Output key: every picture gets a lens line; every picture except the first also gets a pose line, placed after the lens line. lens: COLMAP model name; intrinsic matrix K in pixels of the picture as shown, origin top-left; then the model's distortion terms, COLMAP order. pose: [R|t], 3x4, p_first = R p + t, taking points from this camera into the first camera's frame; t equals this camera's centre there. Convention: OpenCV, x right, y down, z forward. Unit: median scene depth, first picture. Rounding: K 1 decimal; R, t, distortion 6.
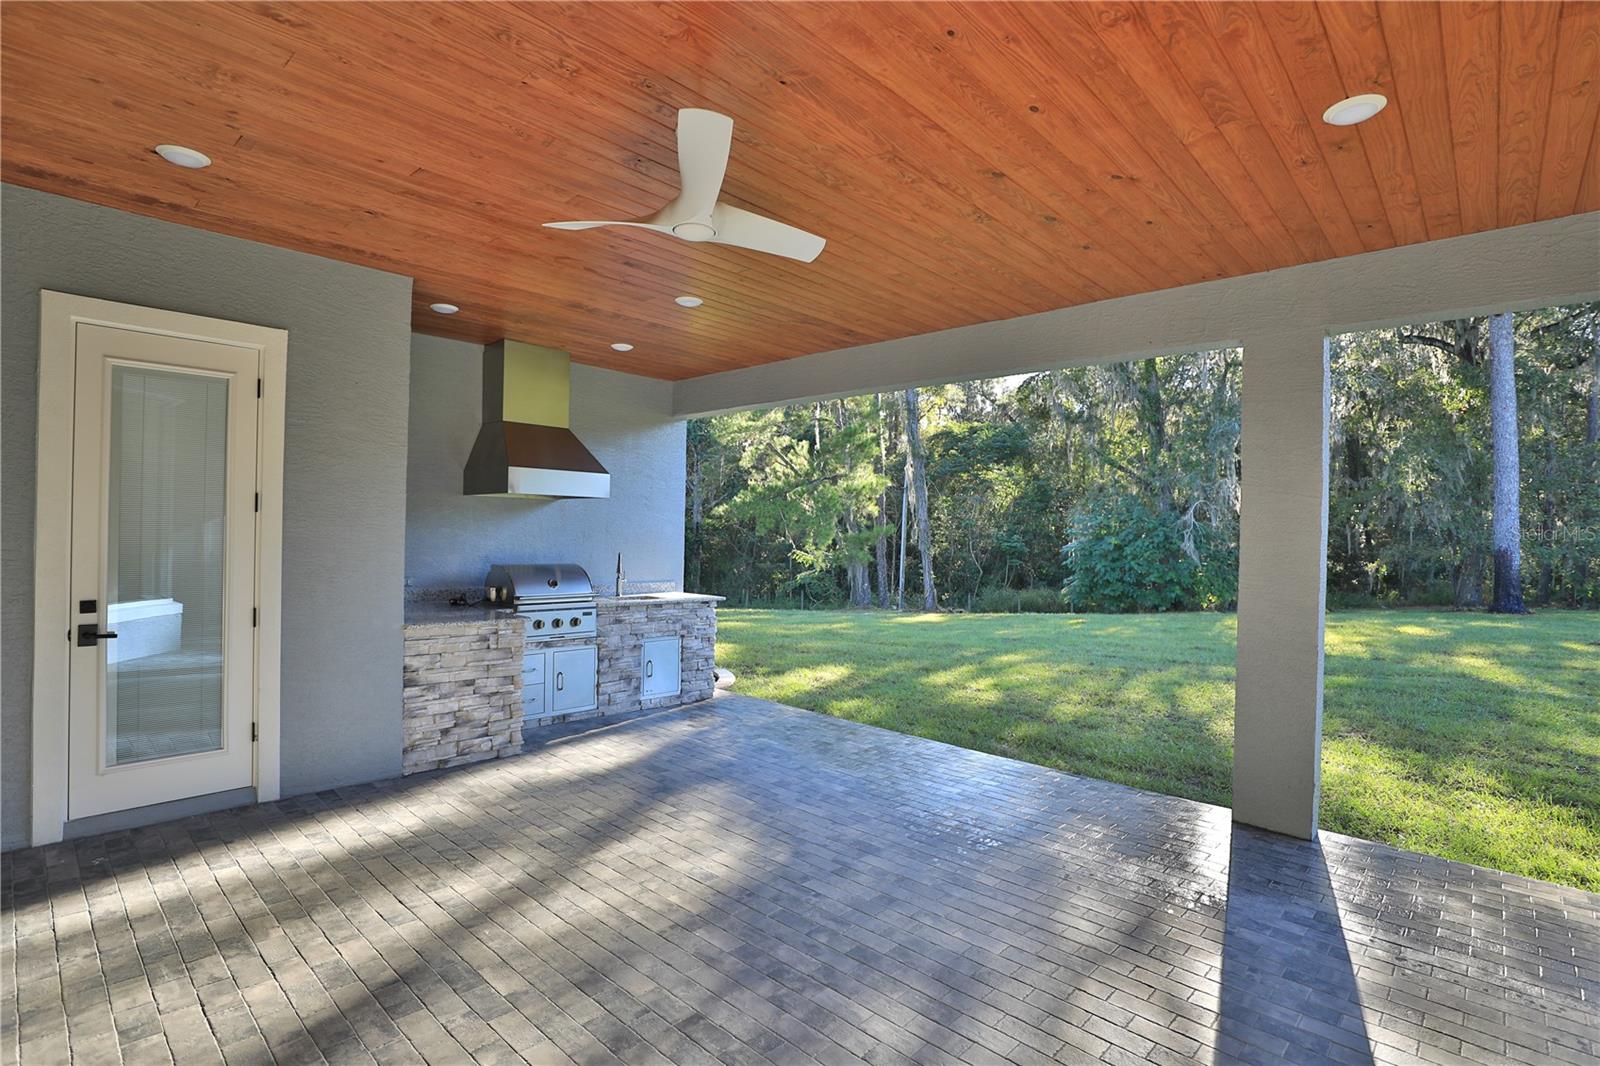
lens RADIAL K [[767.5, 0, 800.4], [0, 767.5, 533.3], [0, 0, 1]] dist [-0.041871, 0.009297]
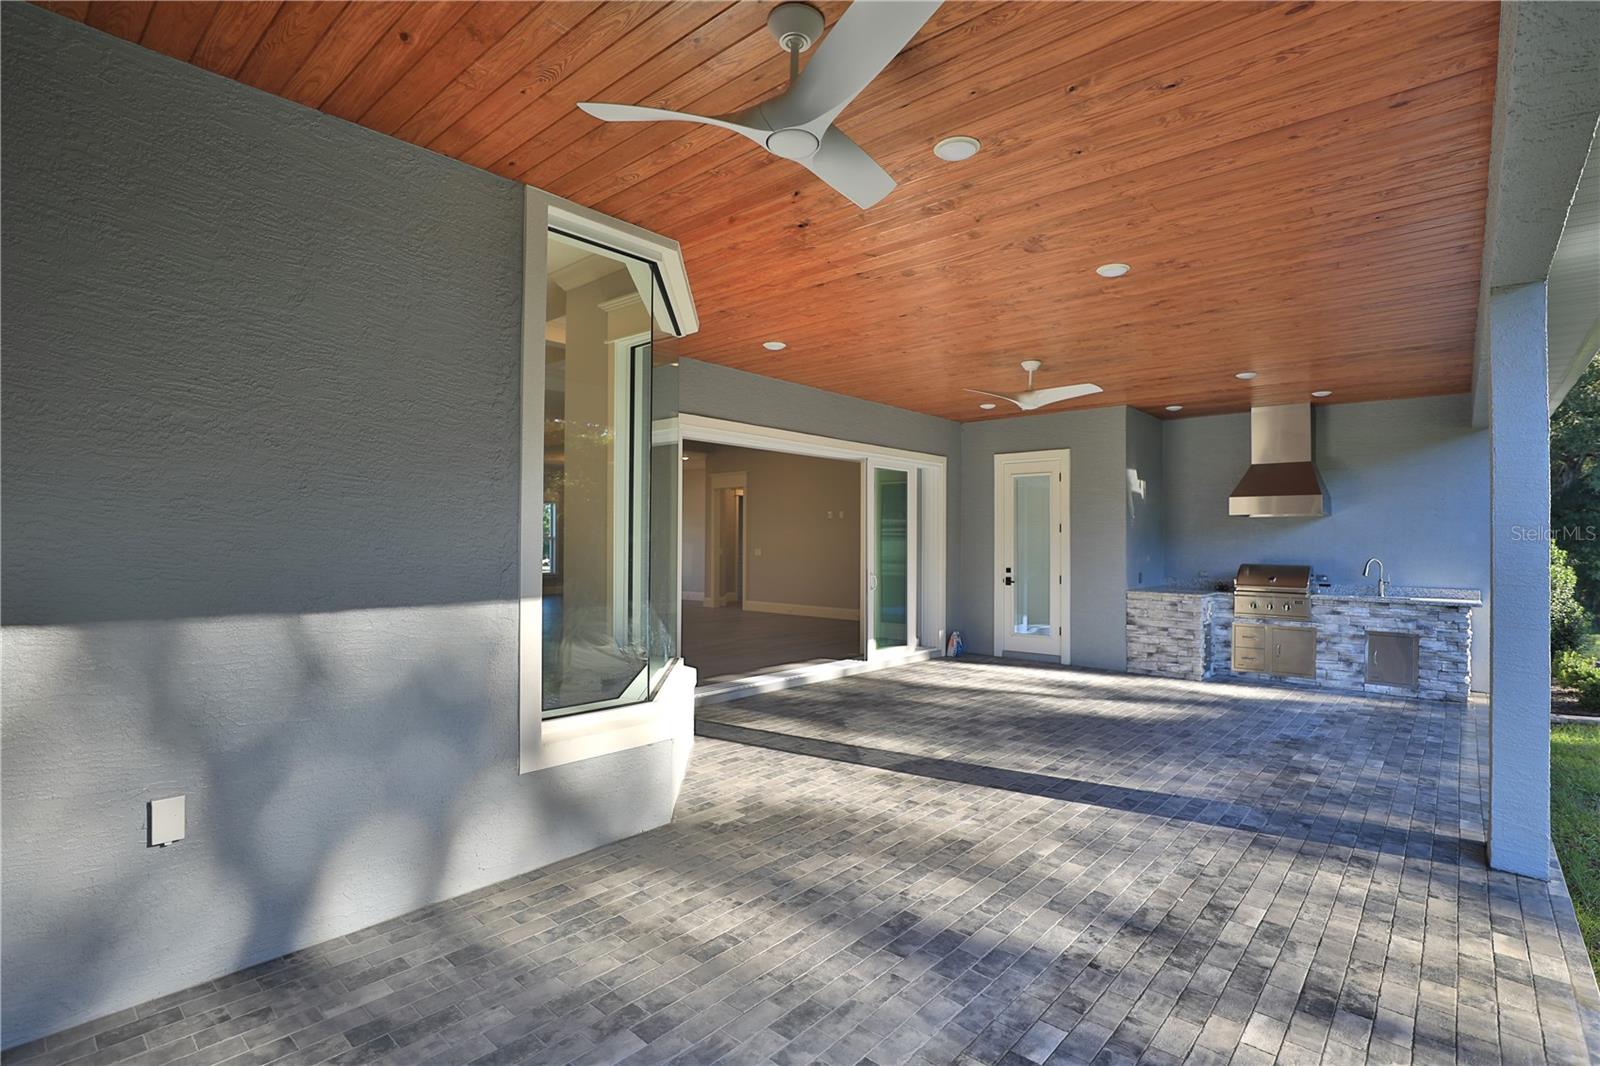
lens RADIAL K [[767.5, 0, 794.5], [0, 767.5, 534.8], [0, 0, 1]] dist [-0.041871, 0.009297]
pose [[0.020794, -0.029804, -0.999339, 1.239803], [-0.008856, 0.999511, -0.029994, 0.043412], [0.999745, 0.009473, 0.020519, 0.131122]]
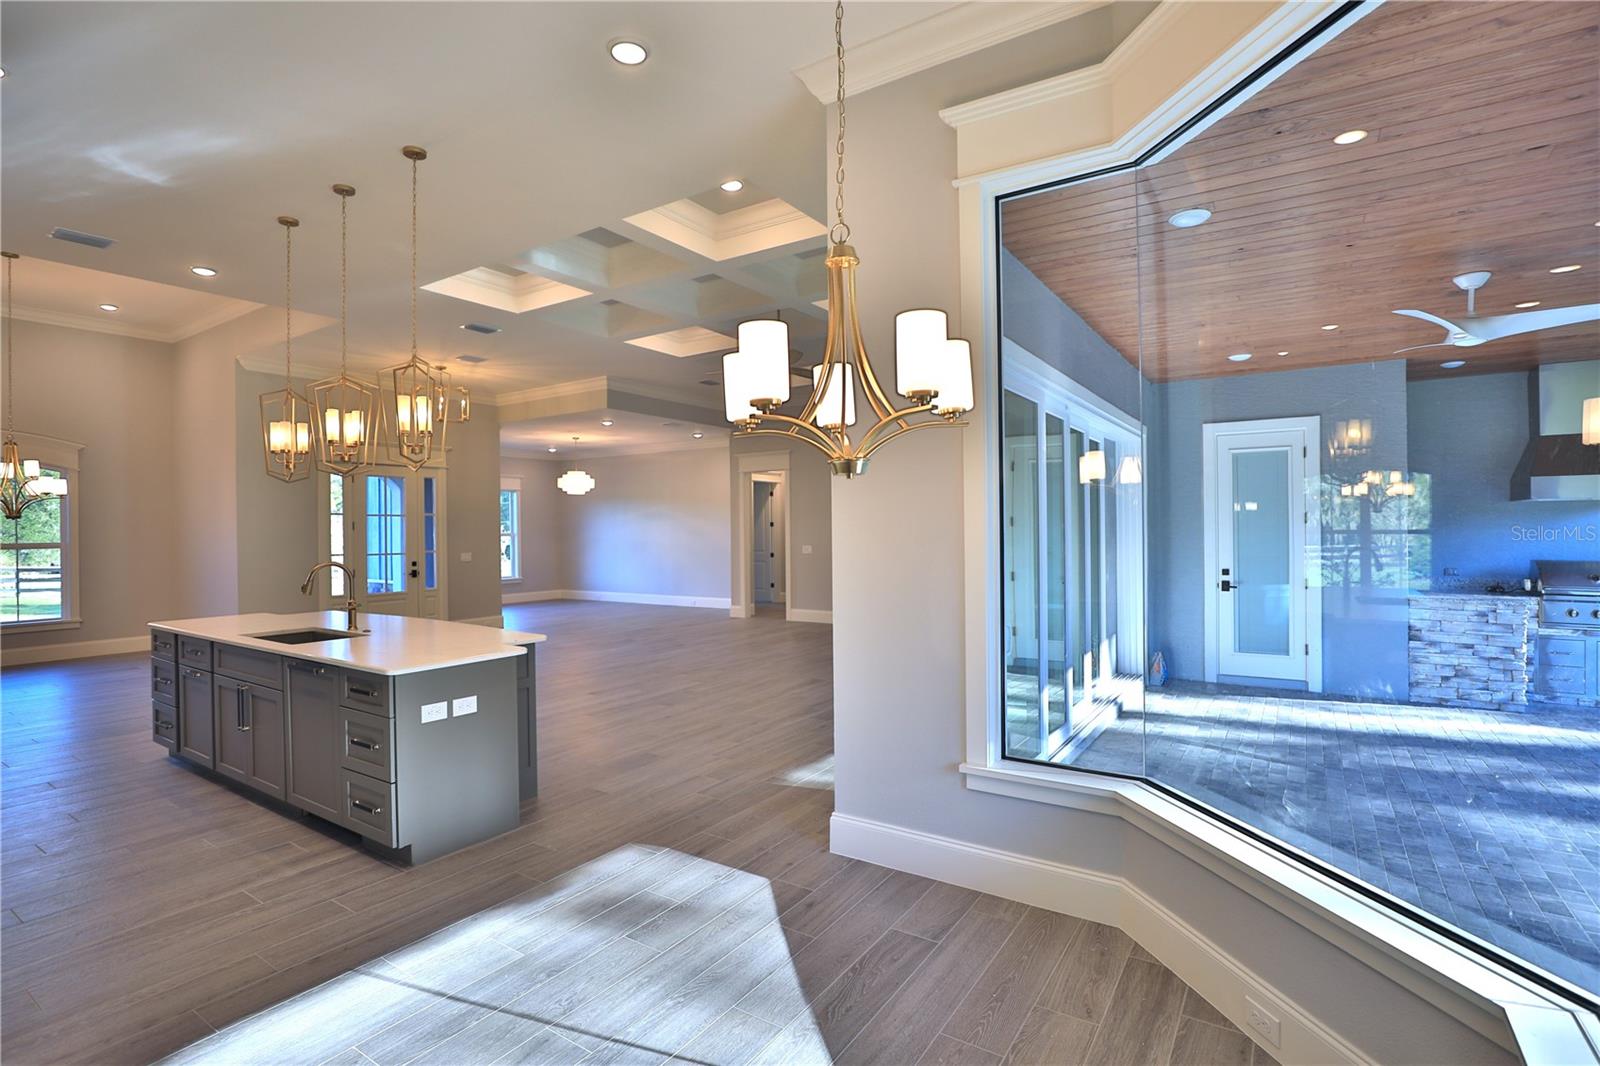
lens RADIAL K [[767.5, 0, 791.3], [0, 767.5, 530.3], [0, 0, 1]] dist [-0.041871, 0.009297]
pose [[0.151869, -0.021858, -0.988159, 0.667056], [0.007427, 0.999752, -0.020973, 0.012667], [0.988373, -0.004154, 0.151994, -0.360903]]
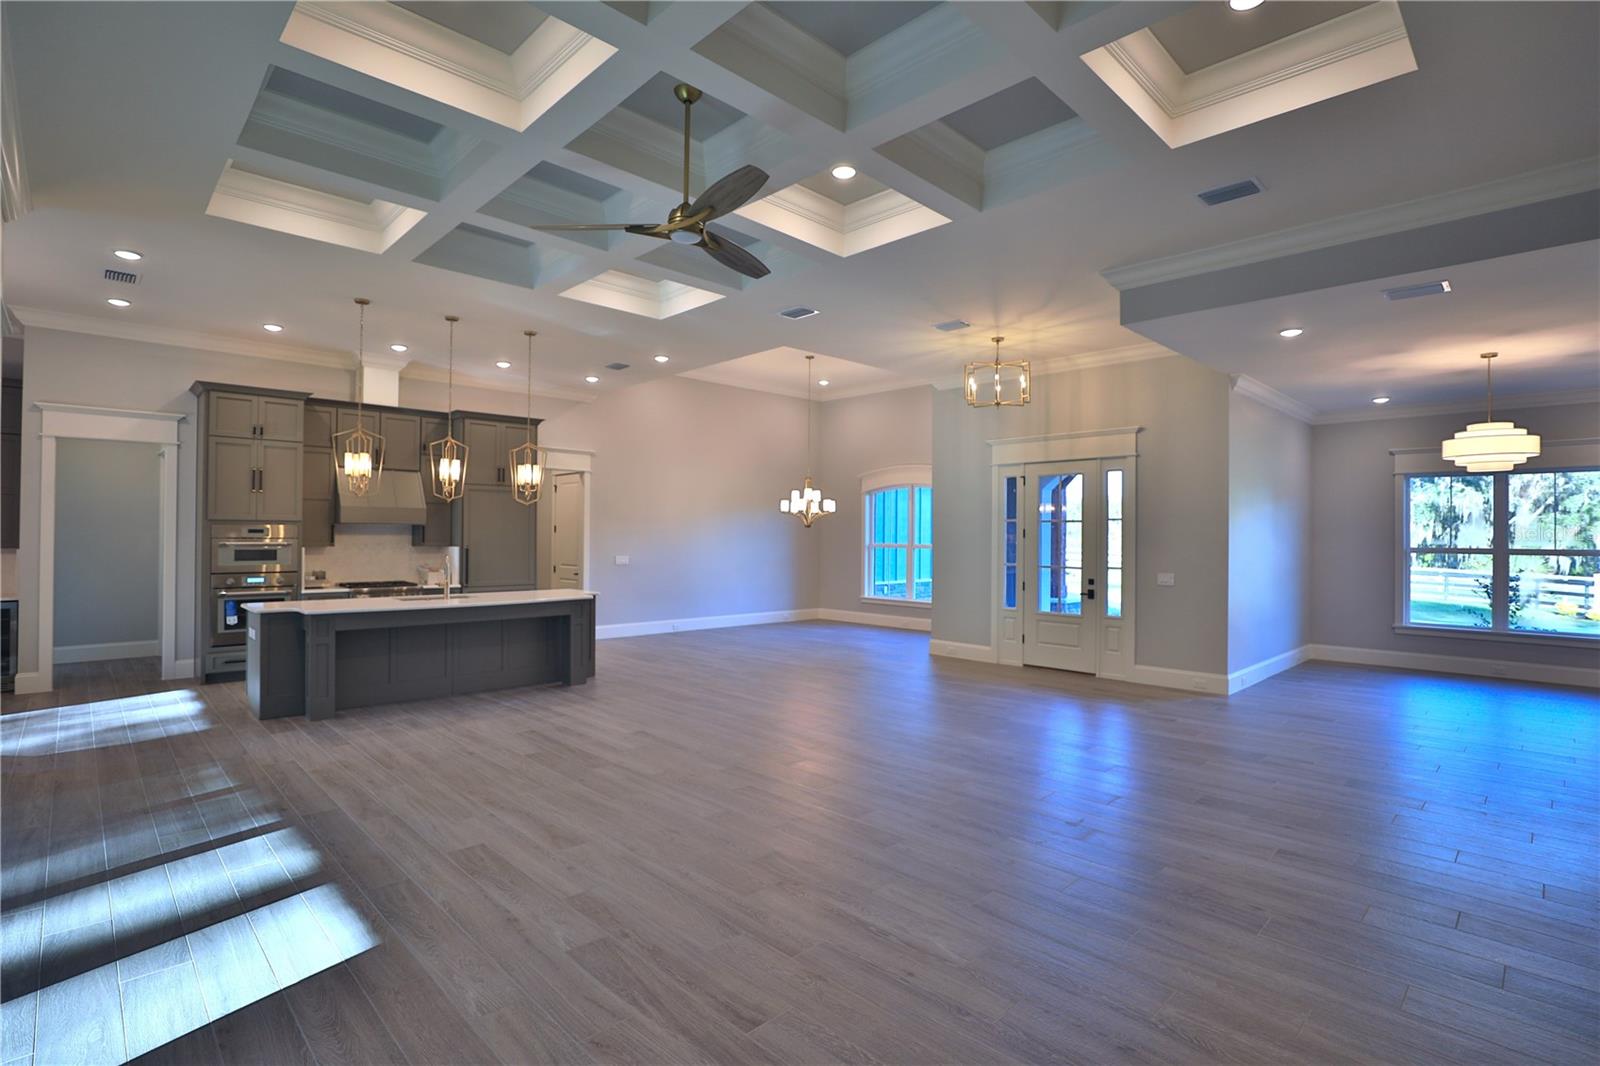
lens RADIAL K [[767.5, 0, 808.1], [0, 767.5, 528.7], [0, 0, 1]] dist [-0.041871, 0.009297]
pose [[-0.998067, -0.035336, 0.051132, -1.057647], [-0.035412, 0.999373, -0.000581, -0.039943], [-0.051079, -0.002390, -0.998692, 0.633965]]
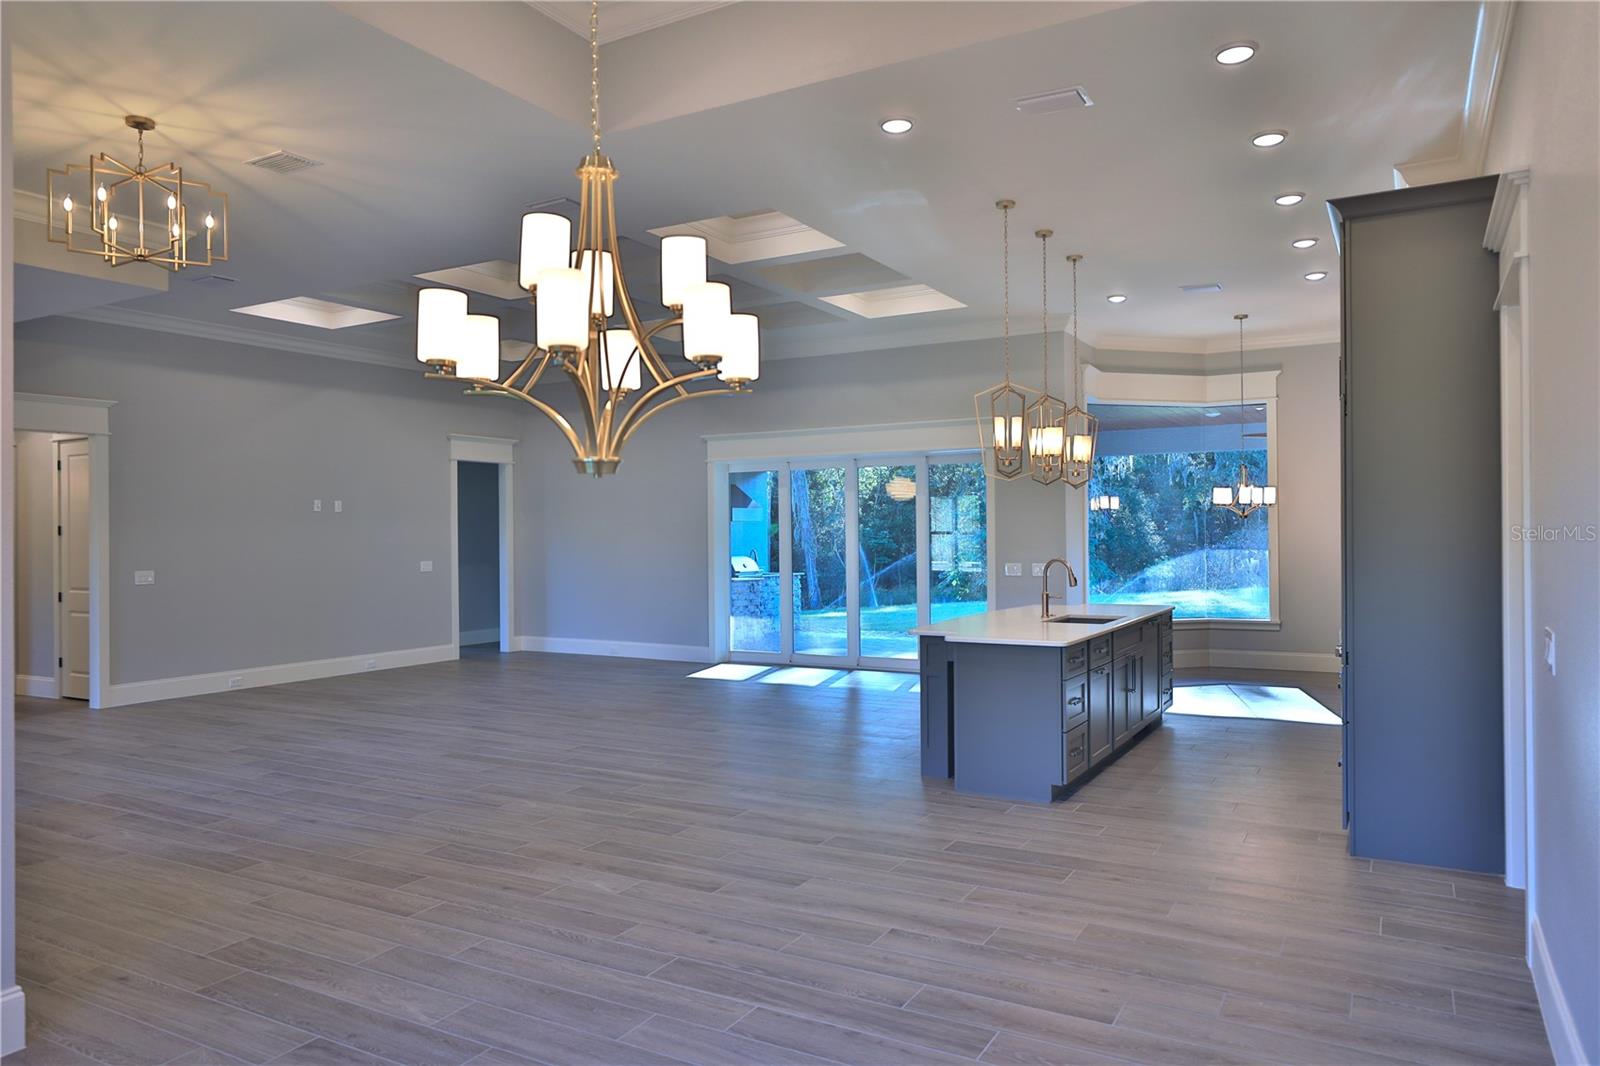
lens RADIAL K [[1062.8, 0, 797.8], [0, 1062.8, 532.7], [0, 0, 1]] dist [-0.009075, -0.002080]
pose [[0.975500, -0.032314, 0.217615, -0.963443], [0.033082, 0.999453, 0.000113, -0.019037], [-0.217499, 0.007089, 0.976035, -2.071681]]
